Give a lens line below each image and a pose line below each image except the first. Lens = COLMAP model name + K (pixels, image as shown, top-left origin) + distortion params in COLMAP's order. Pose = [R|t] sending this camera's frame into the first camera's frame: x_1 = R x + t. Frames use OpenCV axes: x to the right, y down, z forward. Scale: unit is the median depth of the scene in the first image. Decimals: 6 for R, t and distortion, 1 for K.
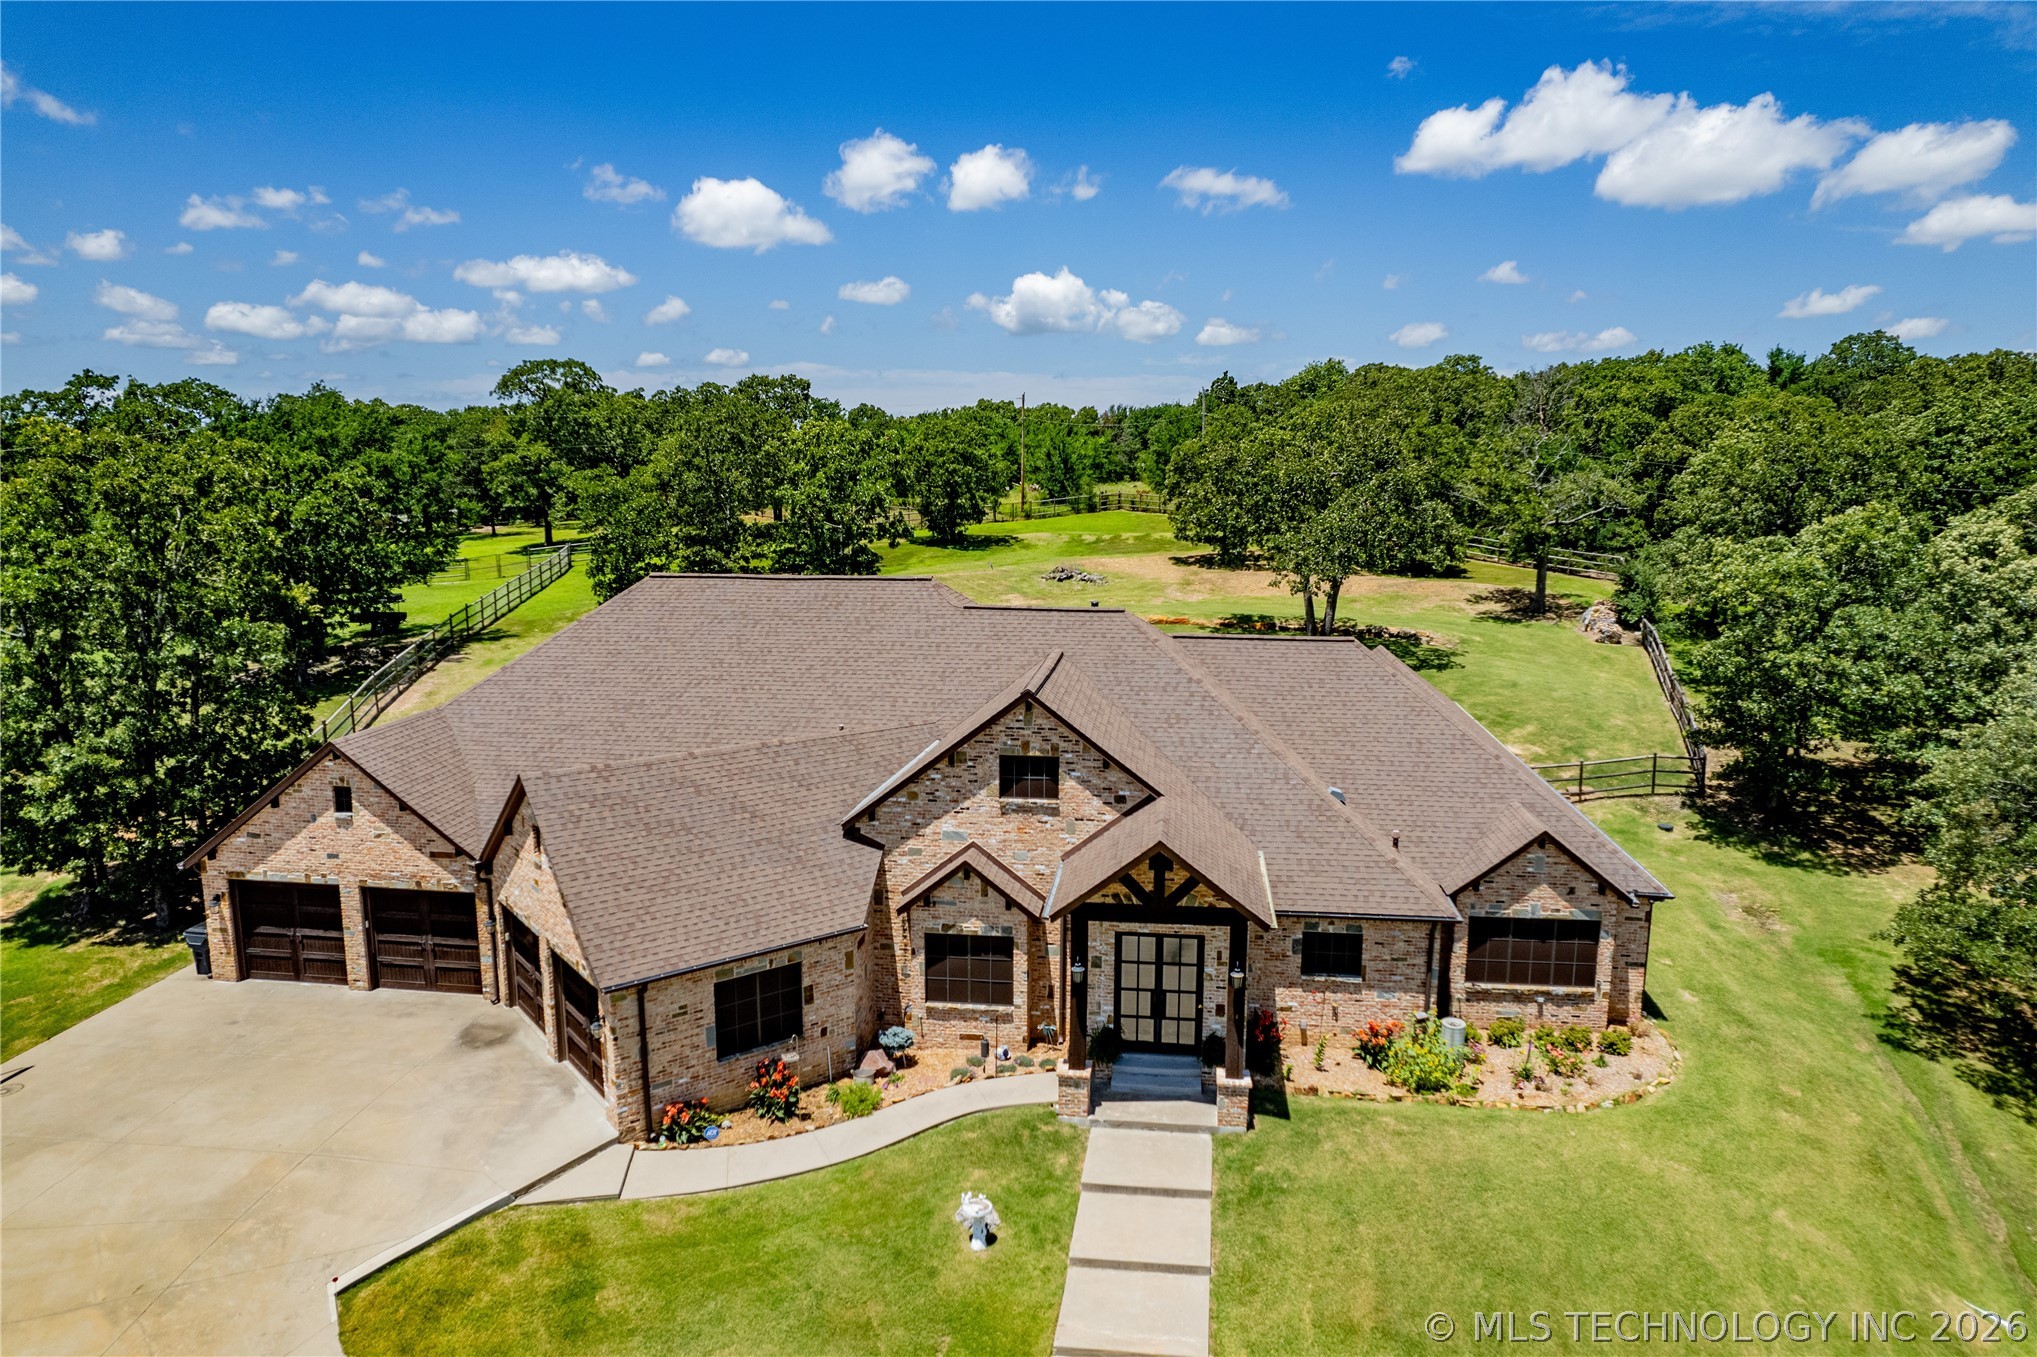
lens RADIAL K [[1292.1, 0, 1025.1], [0, 1292.1, 677.7], [0, 0, 1]] dist [-0.071684, 0.057114]
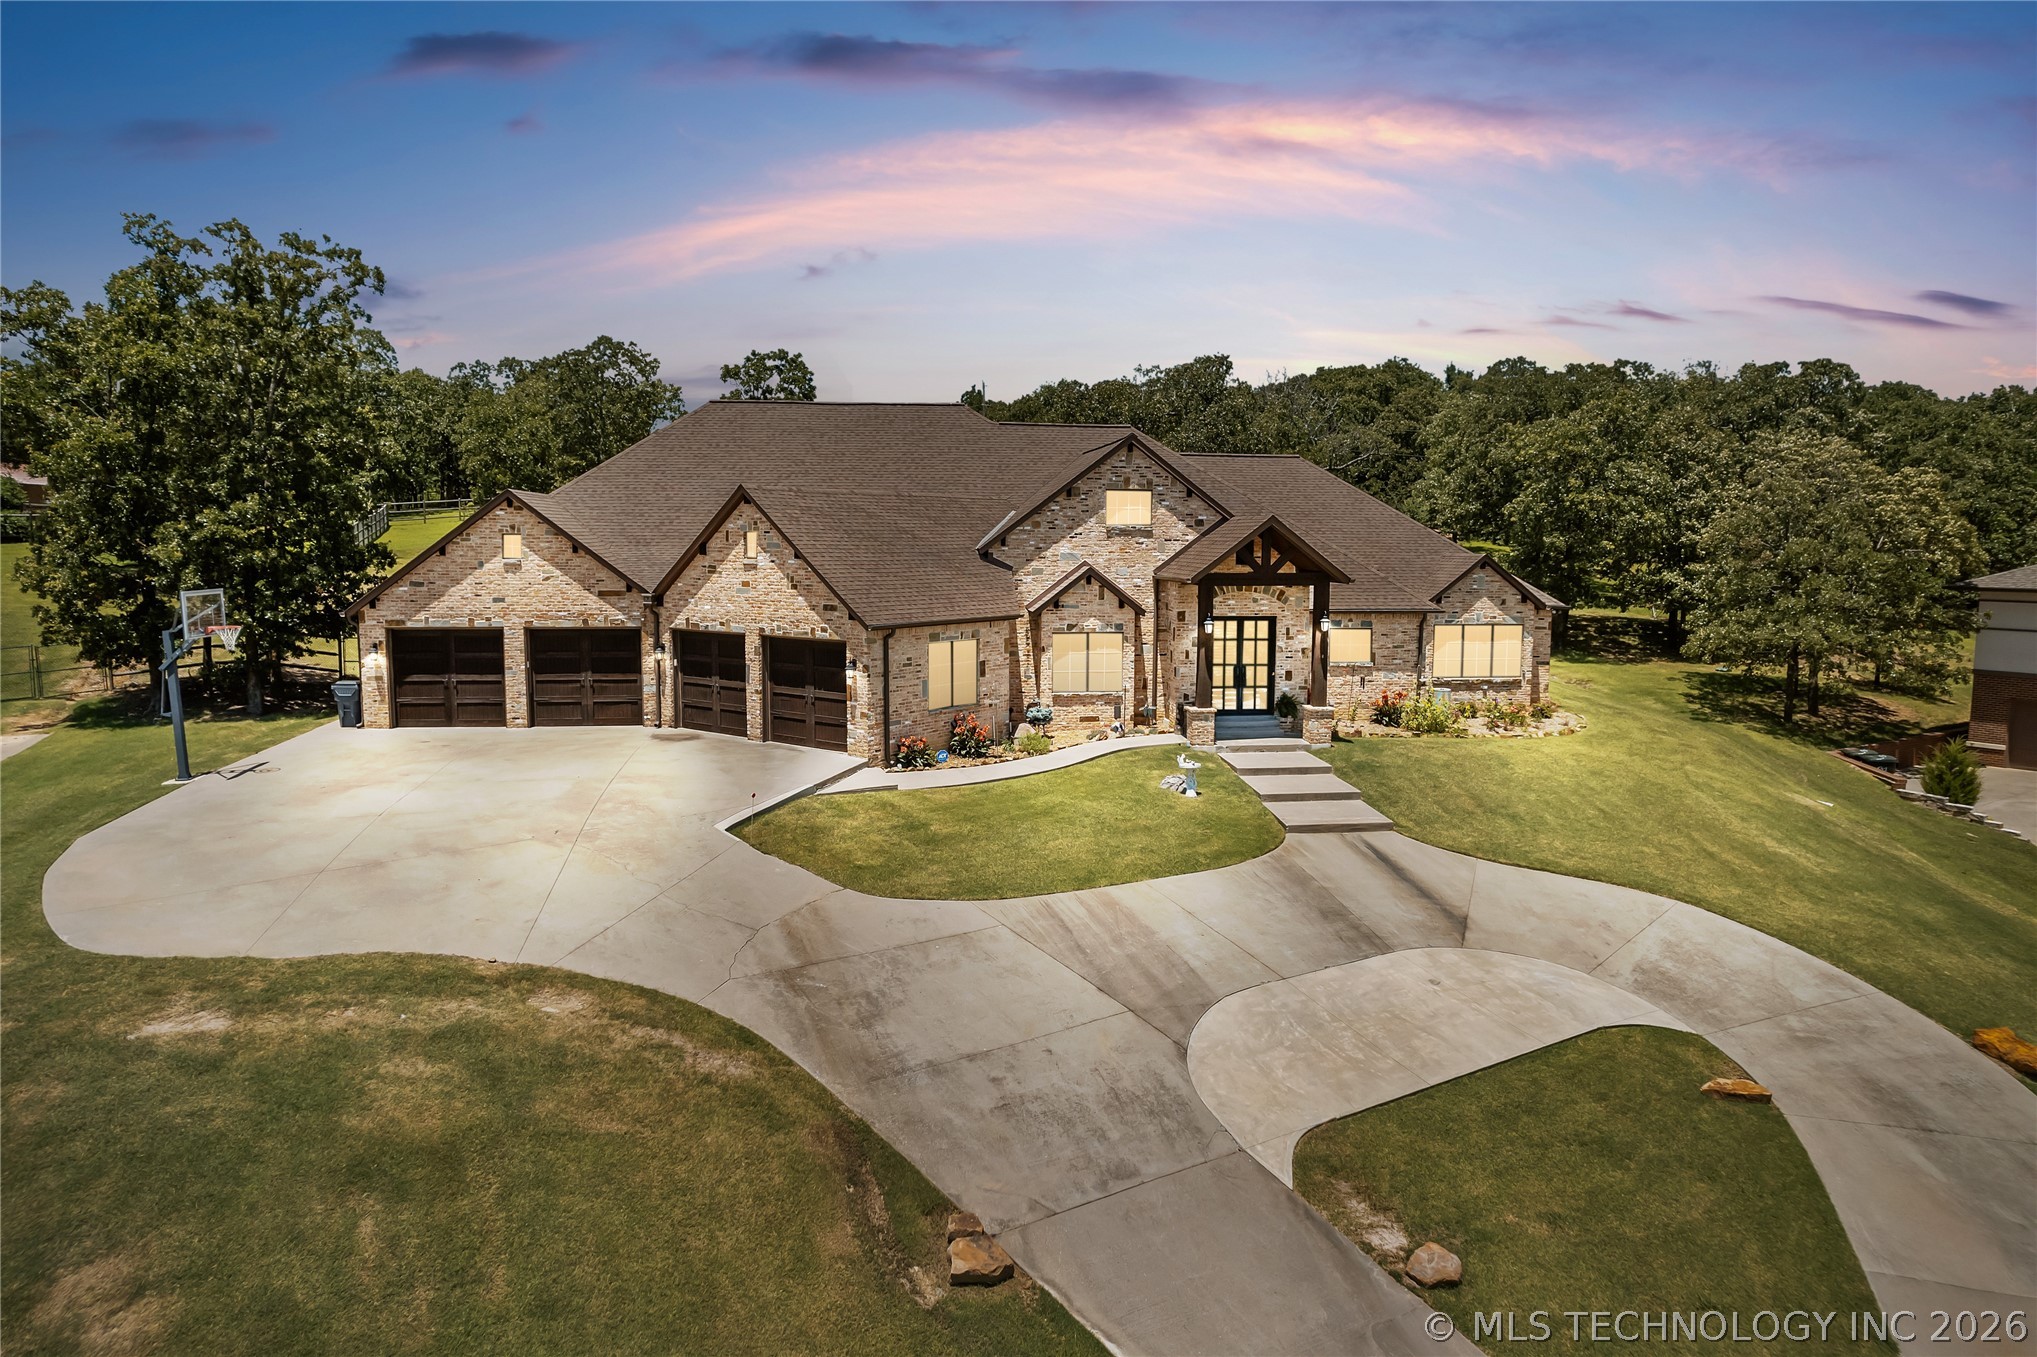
lens RADIAL K [[1292.1, 0, 1025.1], [0, 1292.1, 677.7], [0, 0, 1]] dist [-0.071684, 0.057114]
pose [[0.967874, -0.025145, 0.250174, -0.391640], [0.037674, 0.998257, -0.045420, 0.280222], [-0.248595, 0.053386, 0.967135, -0.178316]]
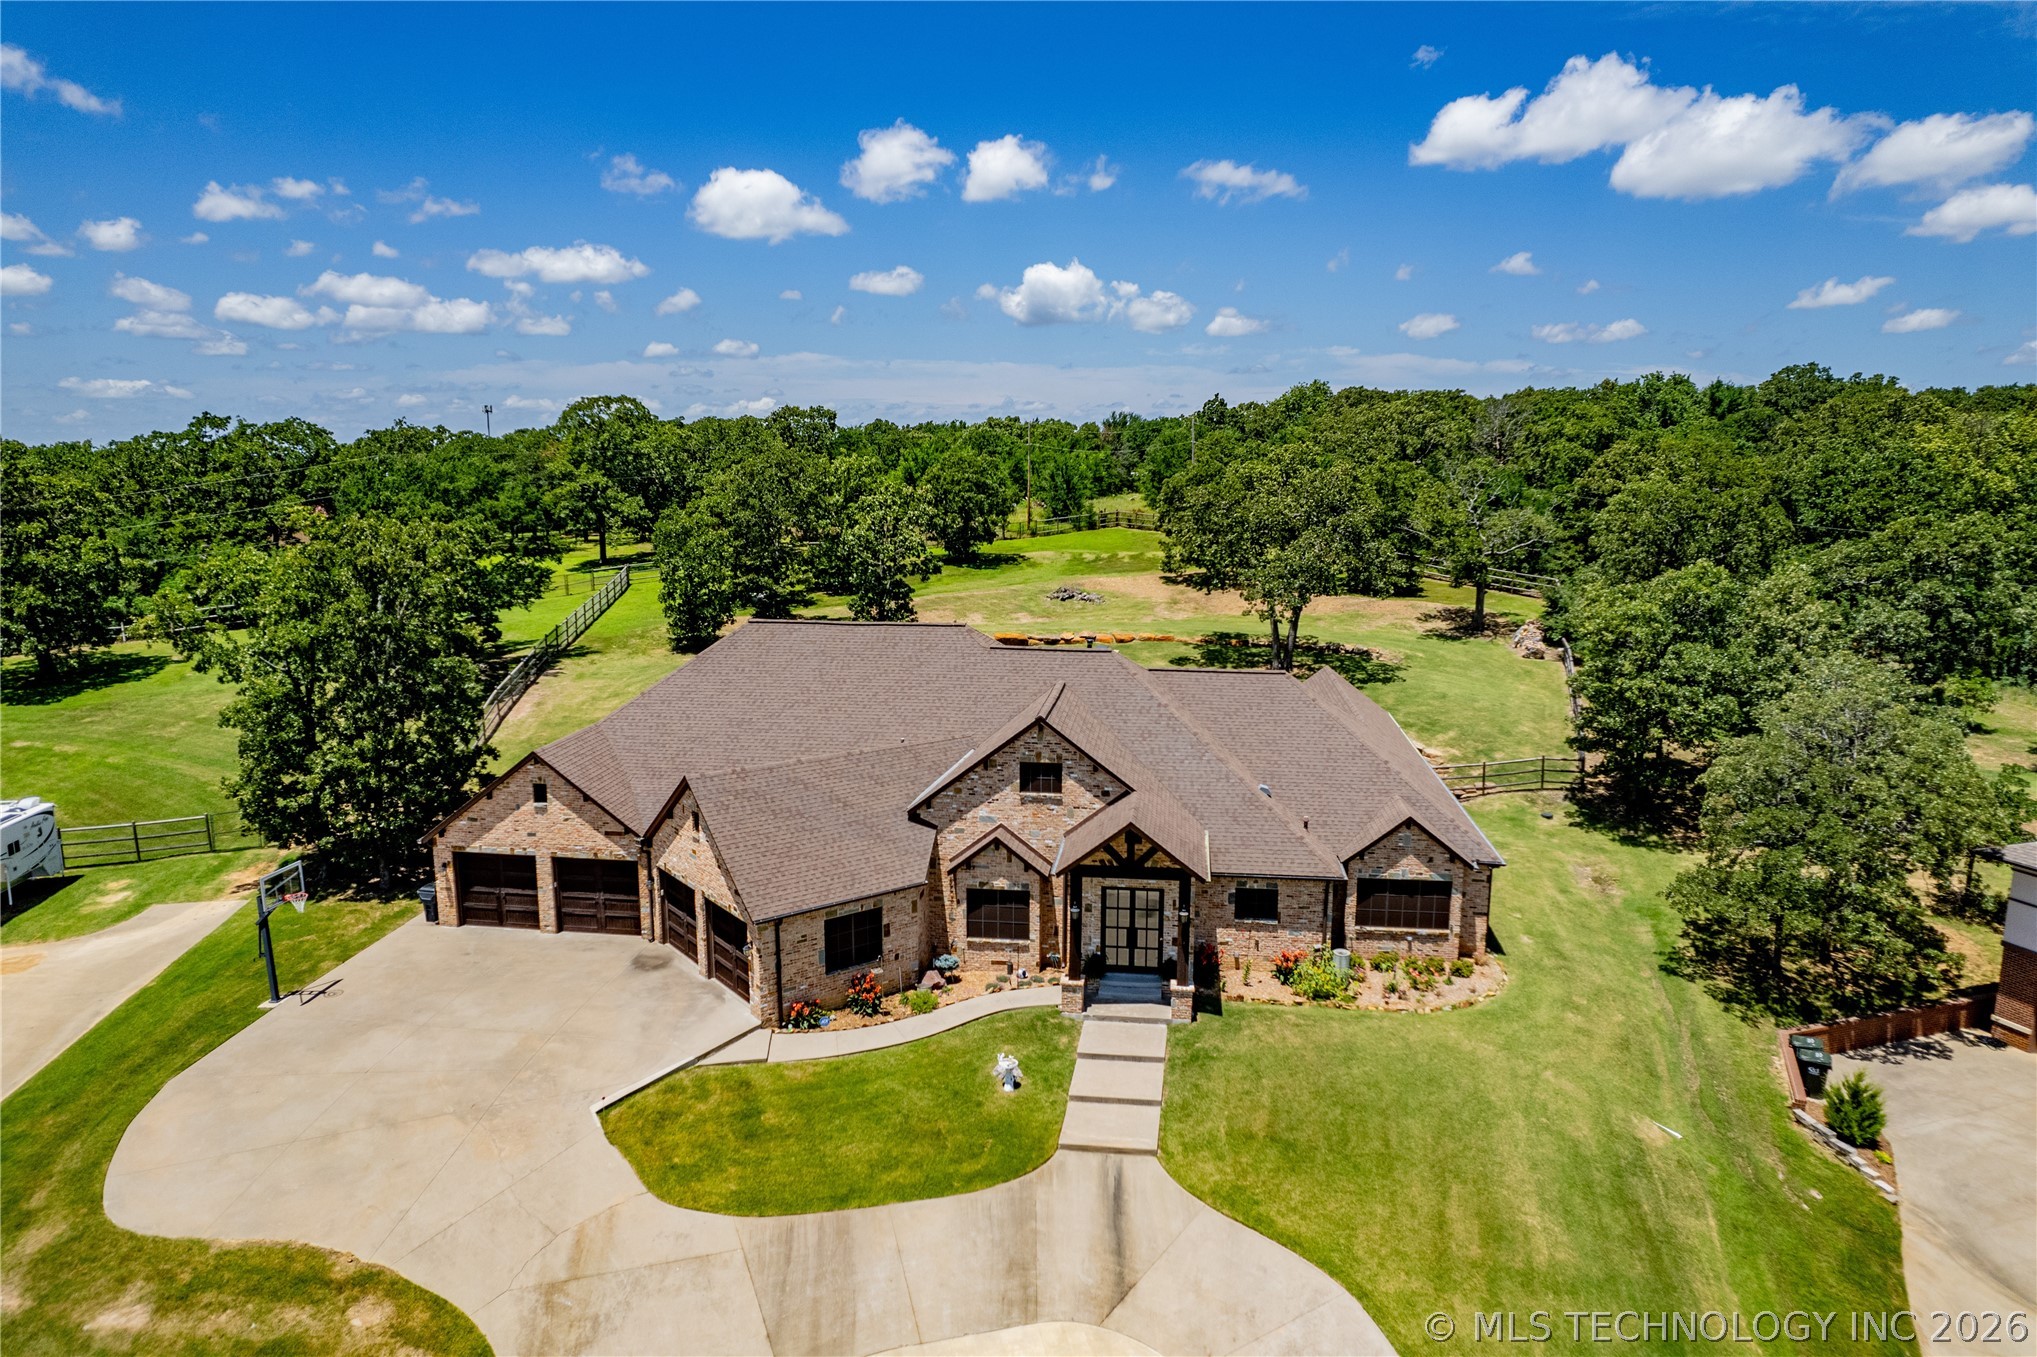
lens RADIAL K [[1292.1, 0, 1025.1], [0, 1292.1, 677.7], [0, 0, 1]] dist [-0.071684, 0.057114]
pose [[0.999997, 0.000861, -0.002135, -0.010679], [-0.000846, 0.999974, 0.007190, -0.039718], [0.002141, -0.007188, 0.999972, -0.384234]]
